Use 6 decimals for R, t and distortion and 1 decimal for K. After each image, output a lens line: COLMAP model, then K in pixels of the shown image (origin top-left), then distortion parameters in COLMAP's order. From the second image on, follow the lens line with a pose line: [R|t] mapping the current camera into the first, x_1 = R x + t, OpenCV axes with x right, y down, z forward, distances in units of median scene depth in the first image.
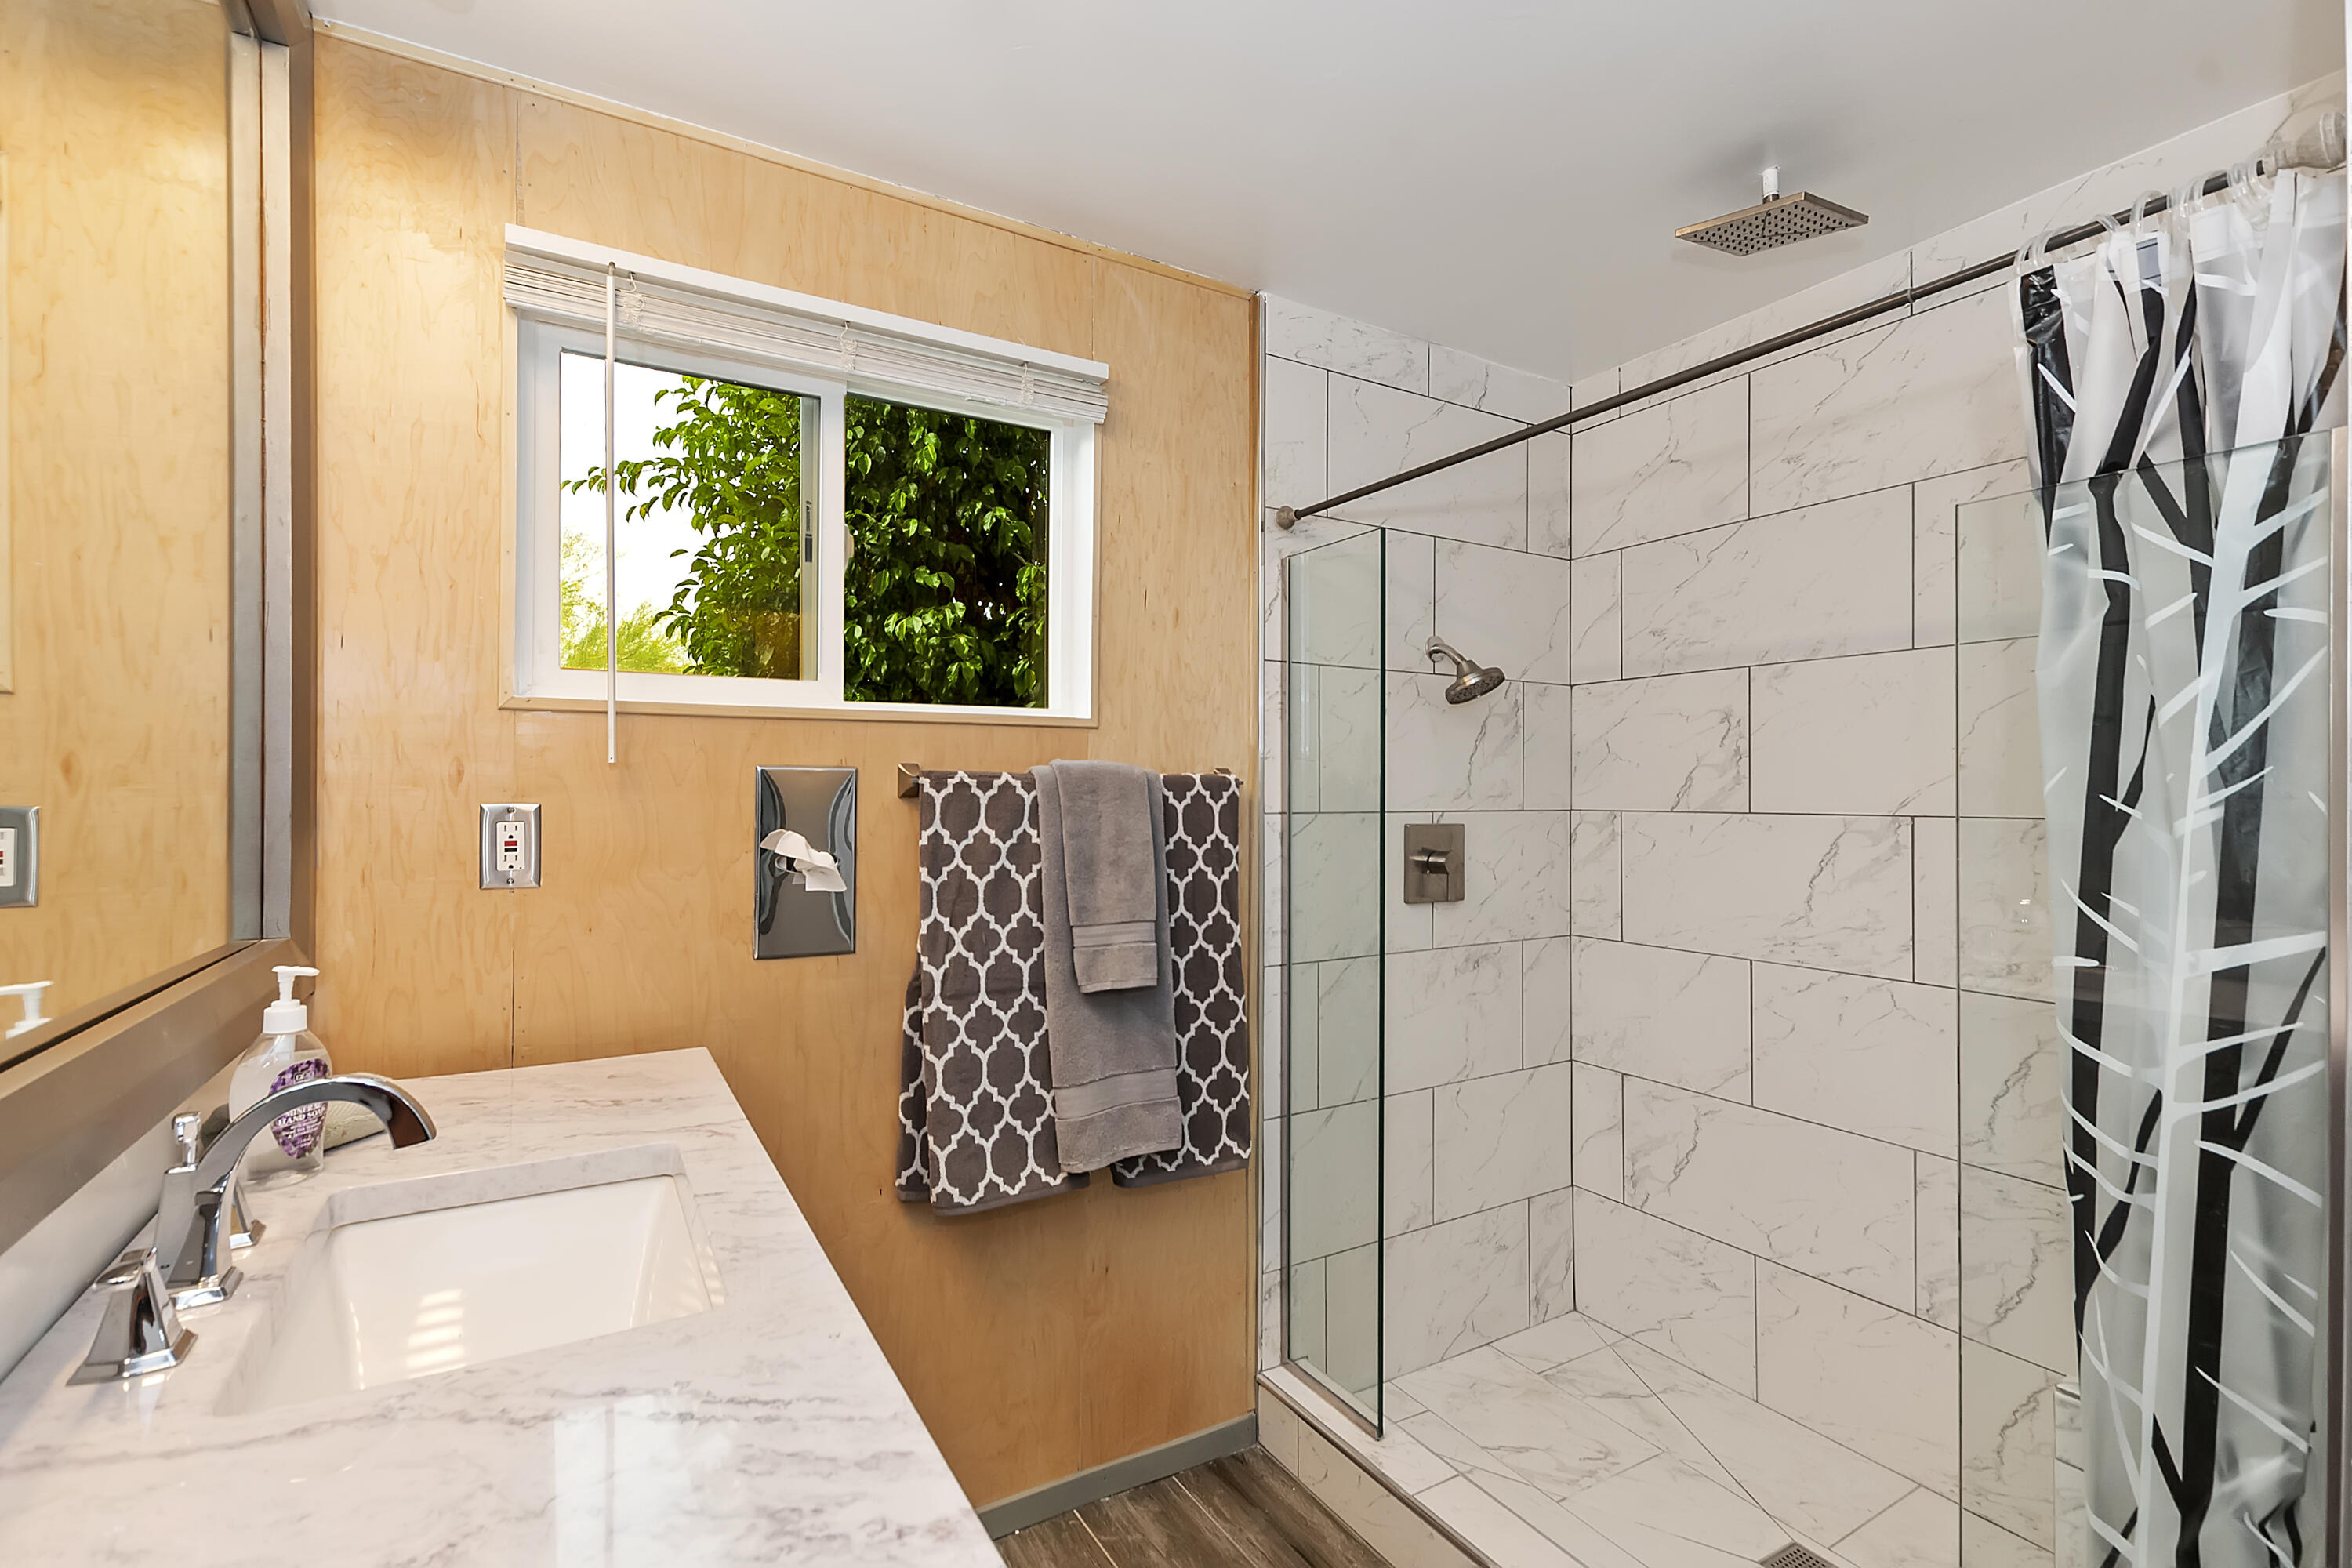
lens RADIAL K [[1075.5, 0, 1177.5], [0, 1075.5, 793.4], [0, 0, 1]] dist [0.002413, -0.000420]
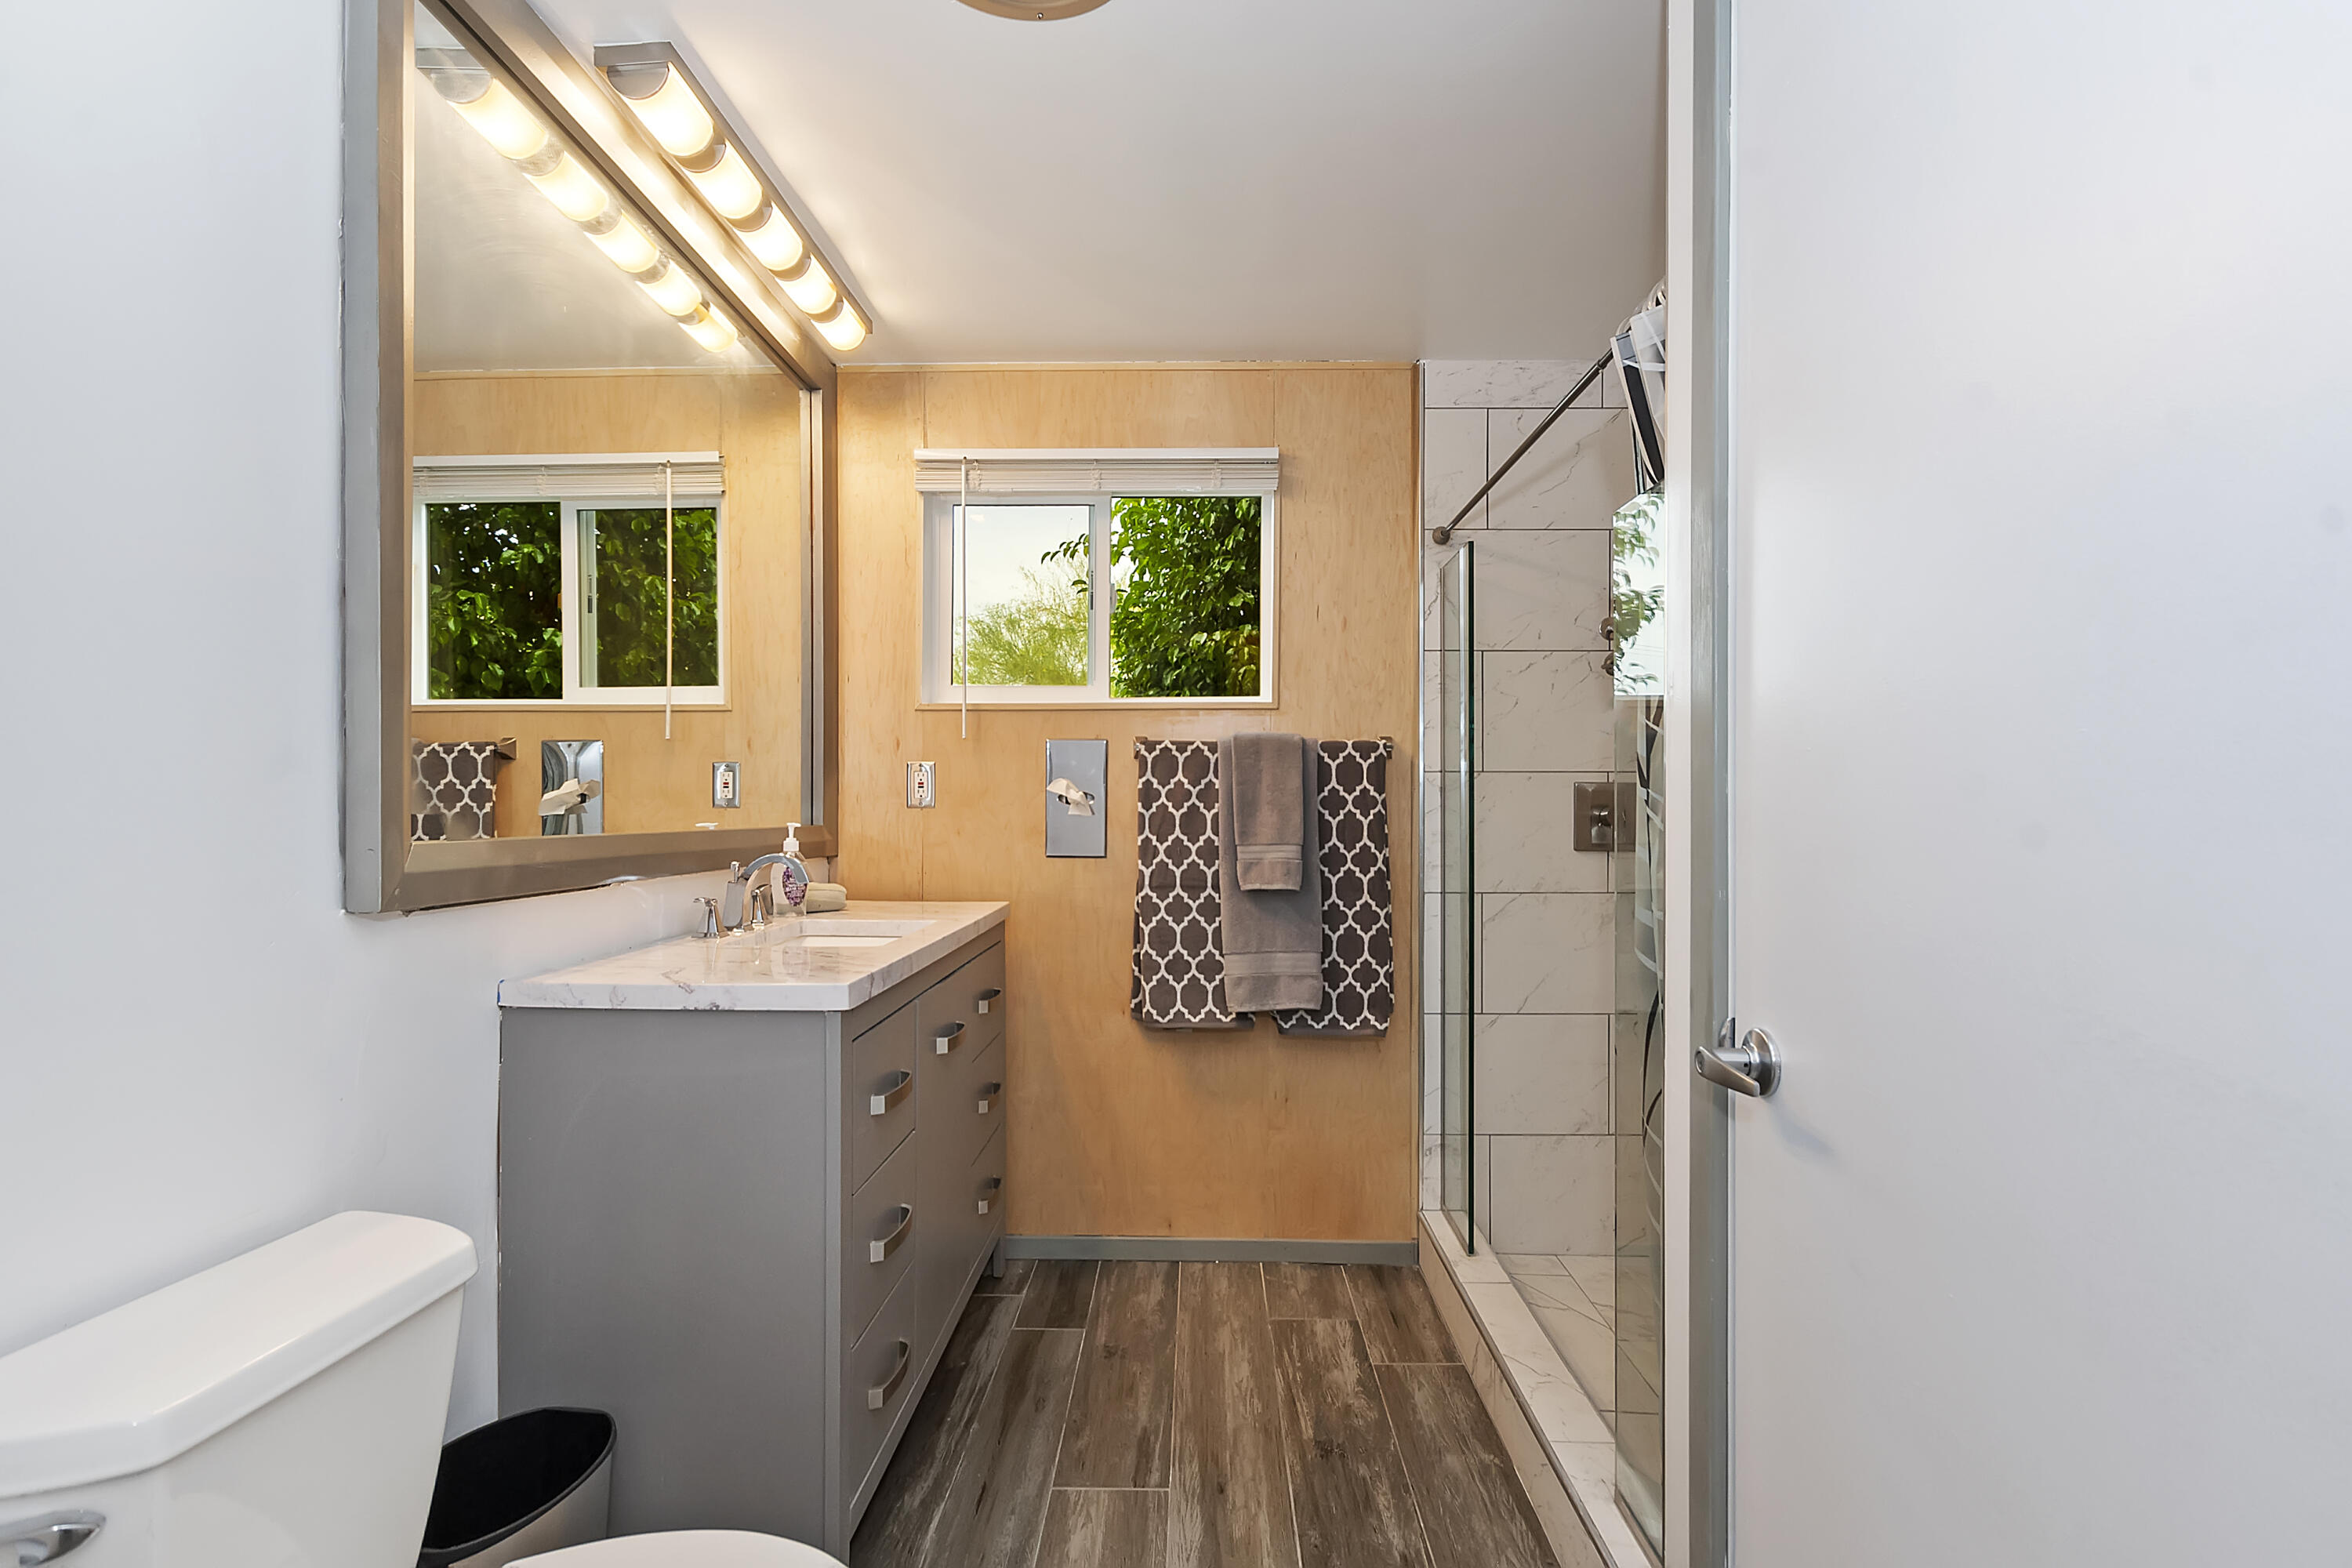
lens RADIAL K [[1146.3, 0, 1180.5], [0, 1146.3, 815.9], [0, 0, 1]] dist [-0.011469, 0.000020]
pose [[0.852913, 0.000390, -0.522053, 0.632888], [0.002014, 0.999990, 0.004038, 0.076266], [0.522049, -0.004496, 0.852904, -0.352213]]
